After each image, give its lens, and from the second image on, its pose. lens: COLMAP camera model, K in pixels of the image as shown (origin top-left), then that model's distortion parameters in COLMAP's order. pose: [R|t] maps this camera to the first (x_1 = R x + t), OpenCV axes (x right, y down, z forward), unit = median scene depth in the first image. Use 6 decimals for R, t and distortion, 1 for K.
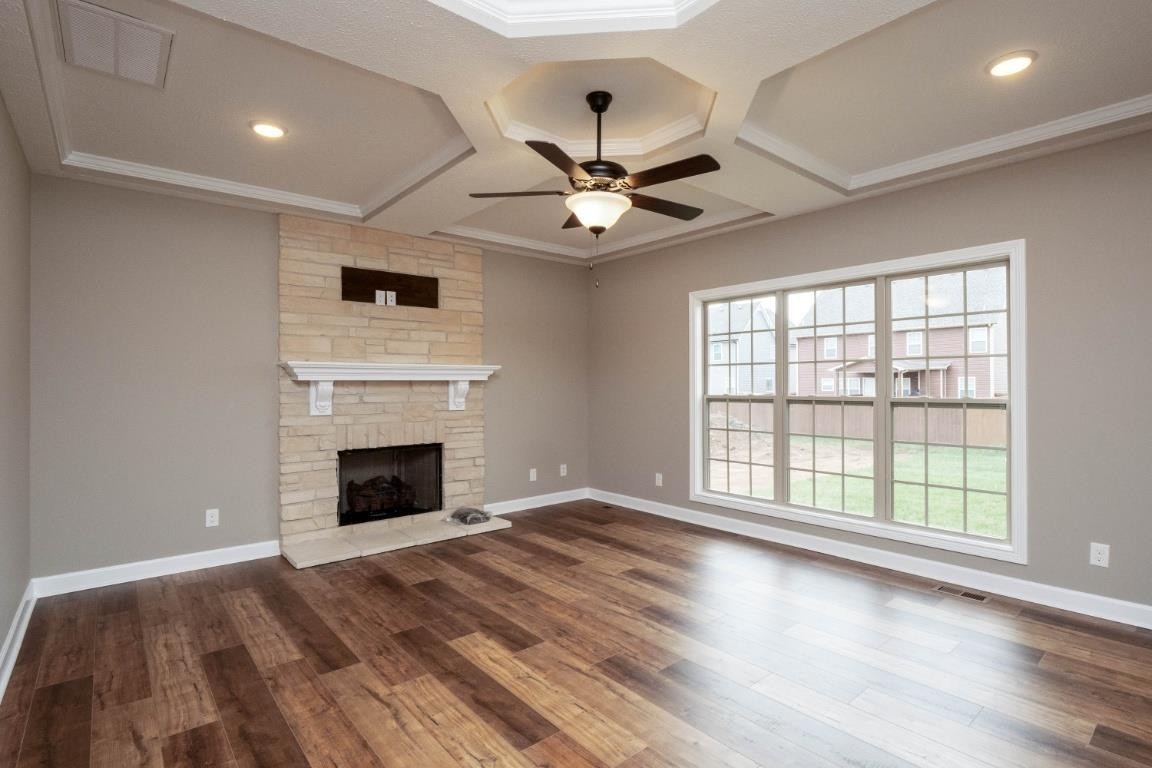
lens RADIAL K [[566.5, 0, 579.6], [0, 566.5, 382.6], [0, 0, 1]] dist [-0.011783, -0.000041]
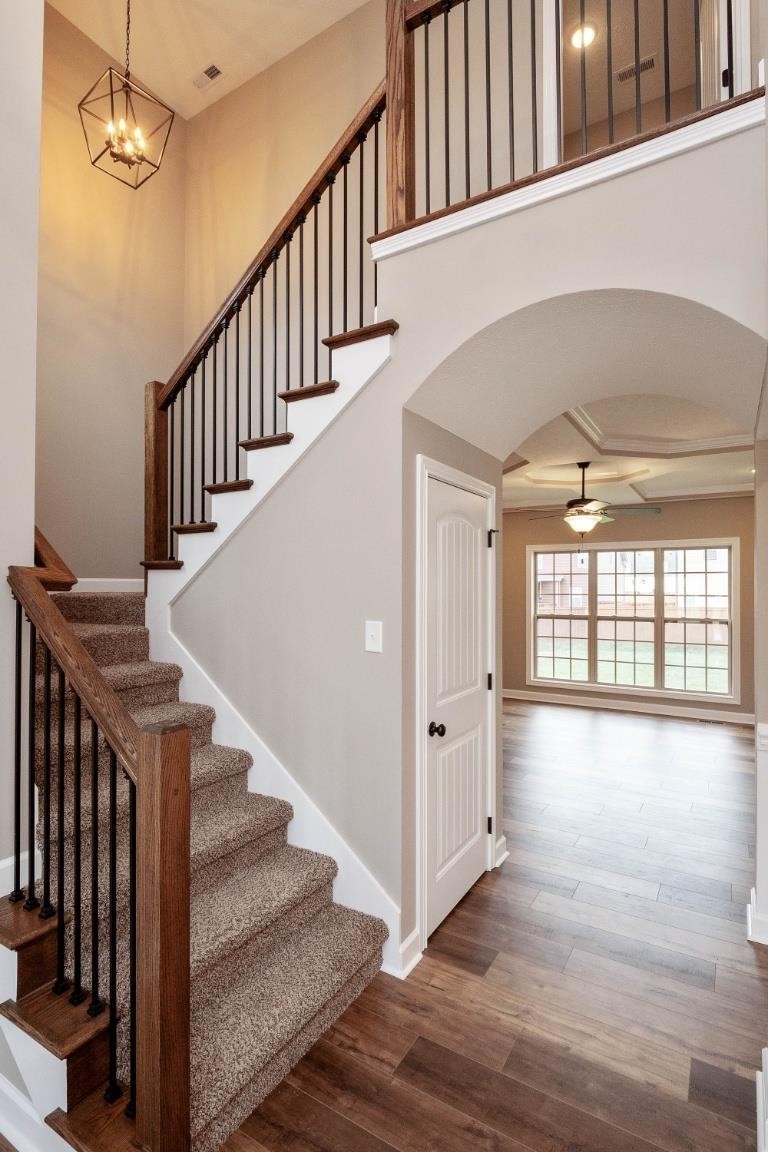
lens RADIAL K [[558.8, 0, 378.3], [0, 558.8, 586.0], [0, 0, 1]] dist [-0.012667, -0.000269]
pose [[0.955019, 0.002289, 0.296535, -0.641022], [0.000075, 0.999968, -0.007961, -0.043158], [-0.296544, 0.007625, 0.954989, -0.305623]]
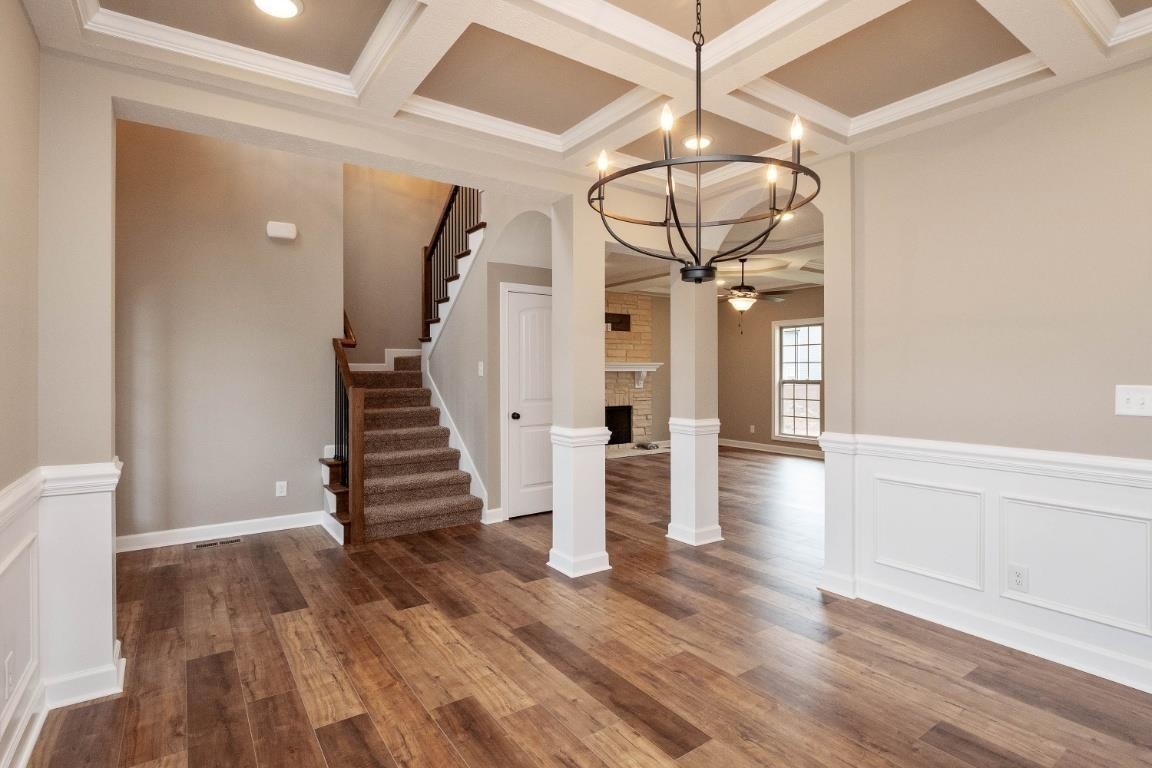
lens RADIAL K [[566.5, 0, 579.6], [0, 566.5, 382.6], [0, 0, 1]] dist [-0.011783, -0.000041]
pose [[0.994855, 0.003773, -0.101242, -0.231554], [-0.001905, 0.999826, 0.018542, -0.000958], [0.101295, -0.018253, 0.994689, -0.844835]]
